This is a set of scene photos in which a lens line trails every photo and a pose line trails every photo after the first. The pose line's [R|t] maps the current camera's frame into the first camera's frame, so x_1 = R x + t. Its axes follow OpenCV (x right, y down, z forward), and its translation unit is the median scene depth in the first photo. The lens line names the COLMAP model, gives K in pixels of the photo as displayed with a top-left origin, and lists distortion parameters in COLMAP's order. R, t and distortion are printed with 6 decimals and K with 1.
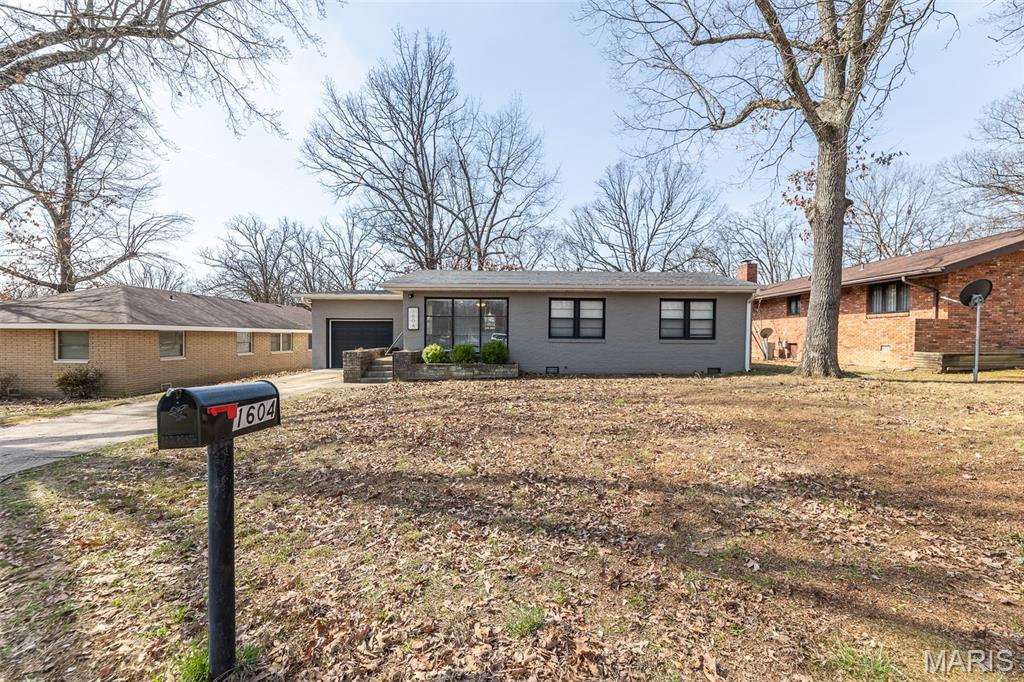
lens RADIAL K [[416.9, 0, 517.9], [0, 416.9, 342.5], [0, 0, 1]] dist [-0.000942, -0.000641]
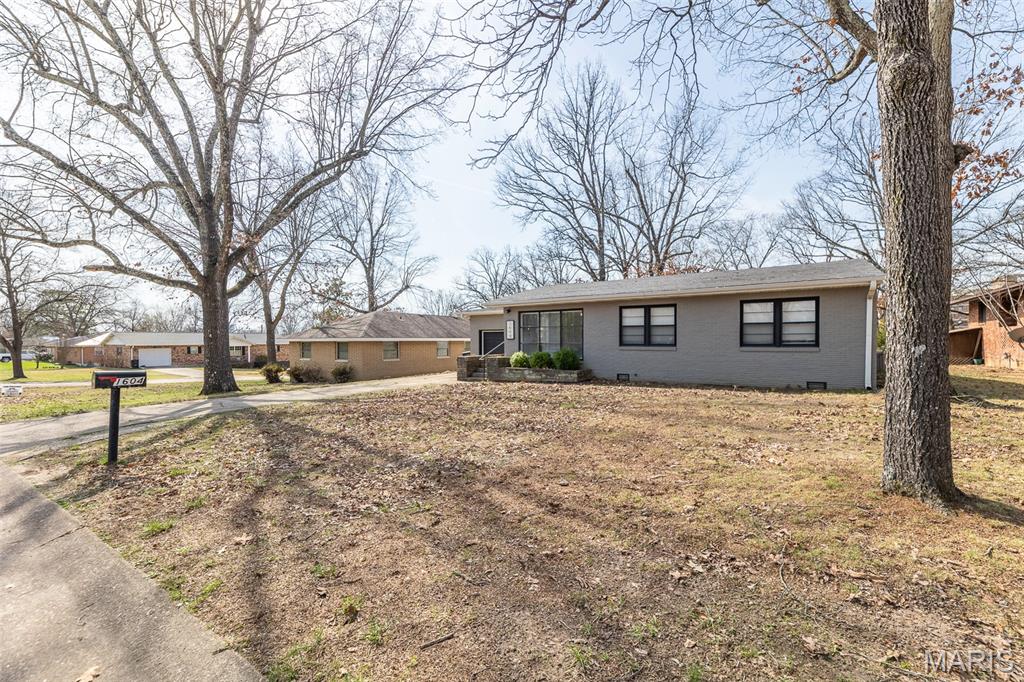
lens RADIAL K [[416.9, 0, 517.9], [0, 416.9, 342.5], [0, 0, 1]] dist [-0.000942, -0.000641]
pose [[0.836022, -0.007594, -0.548644, 0.425336], [0.002254, 0.999943, -0.010406, -0.008398], [0.548692, 0.007463, 0.835991, 0.007155]]
